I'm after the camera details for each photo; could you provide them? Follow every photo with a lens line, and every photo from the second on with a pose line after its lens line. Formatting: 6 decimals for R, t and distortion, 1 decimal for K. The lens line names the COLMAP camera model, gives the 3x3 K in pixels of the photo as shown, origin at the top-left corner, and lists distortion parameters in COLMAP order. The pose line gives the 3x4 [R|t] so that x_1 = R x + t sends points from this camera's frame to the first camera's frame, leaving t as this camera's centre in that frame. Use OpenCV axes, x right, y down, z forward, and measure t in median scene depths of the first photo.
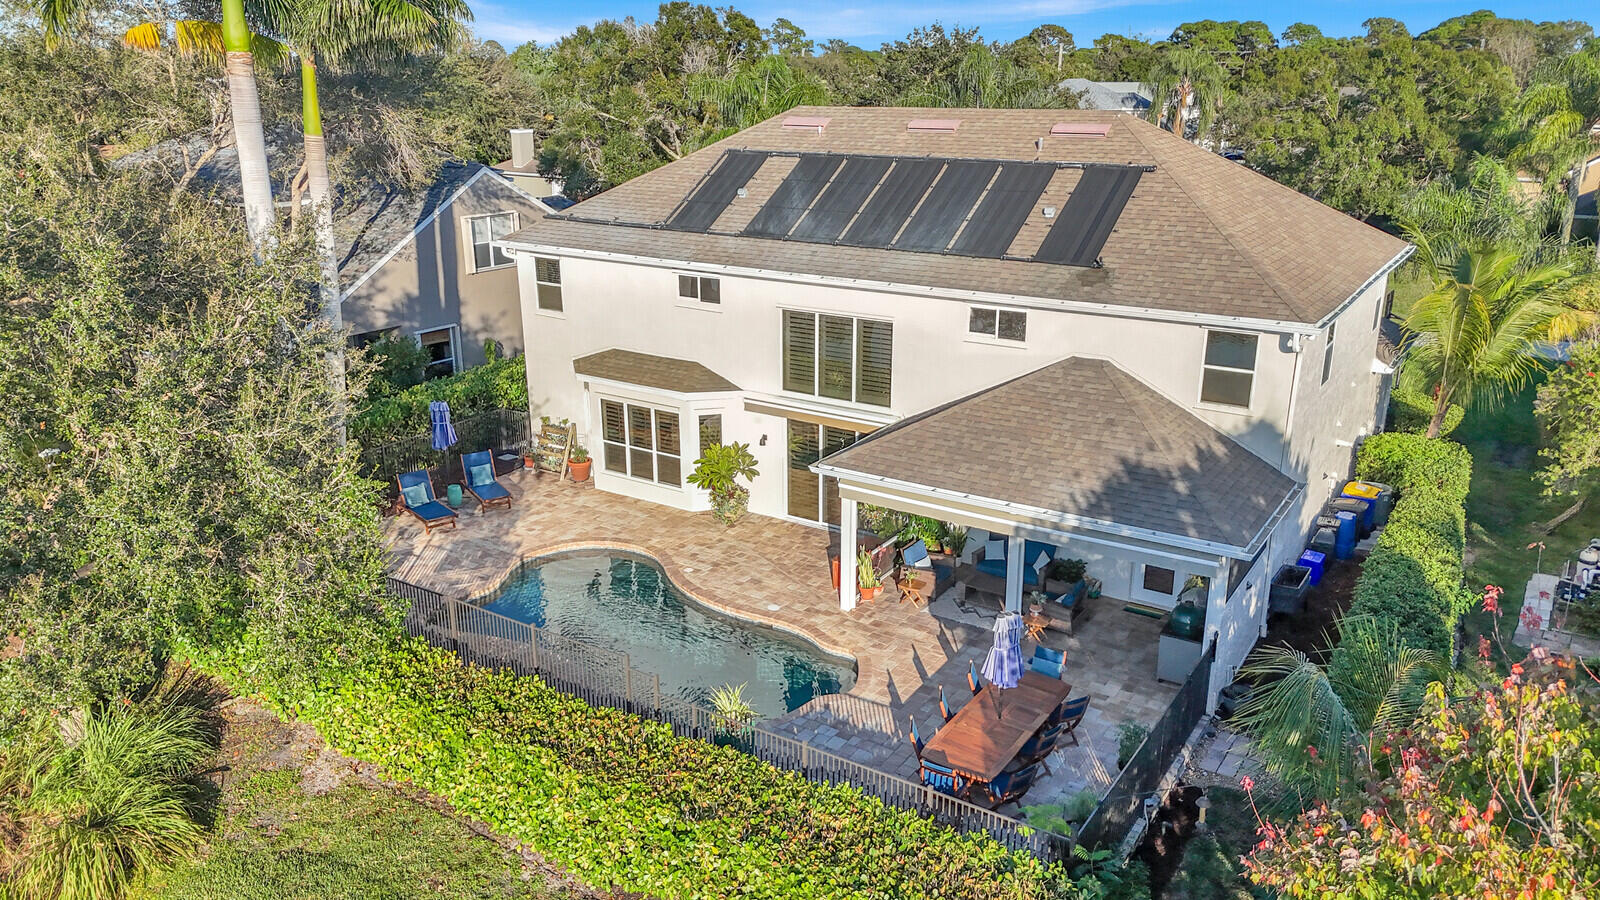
lens RADIAL K [[1167.8, 0, 800.0], [0, 1167.8, 450.0], [0, 0, 1]] dist [0.049314, -0.038881]
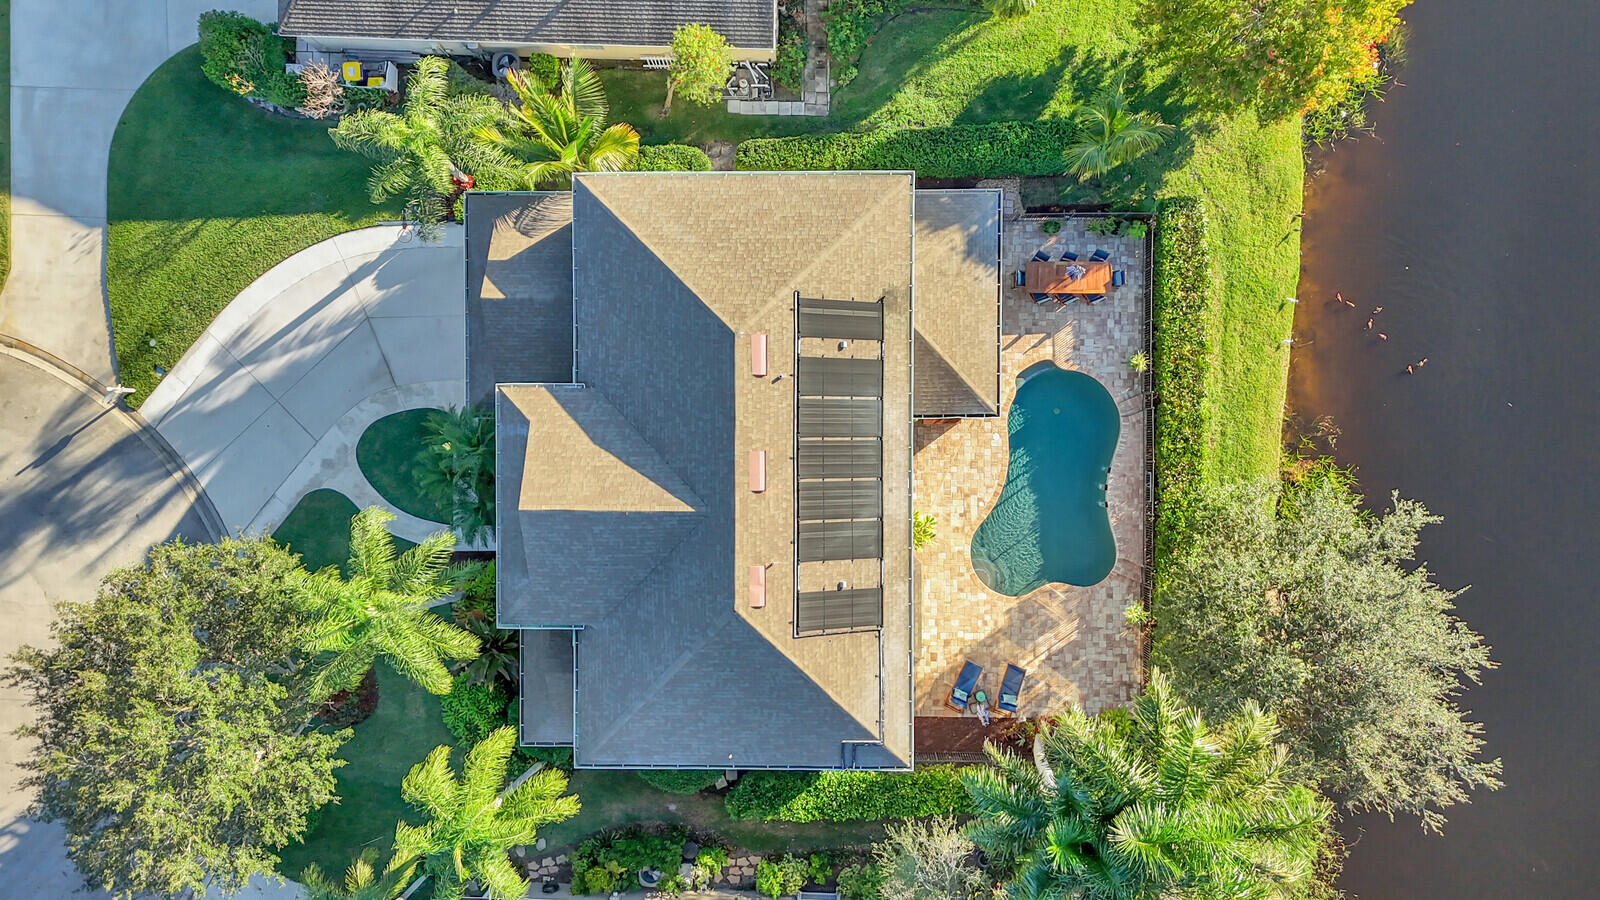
lens RADIAL K [[1201.4, 0, 800.0], [0, 1201.4, 450.0], [0, 0, 1]] dist [0.046244, -0.003970]
pose [[-0.541843, -0.840452, -0.006847, 0.131901], [0.268919, -0.181080, 0.945988, -1.627096], [-0.796297, 0.510735, 0.324131, 0.563837]]
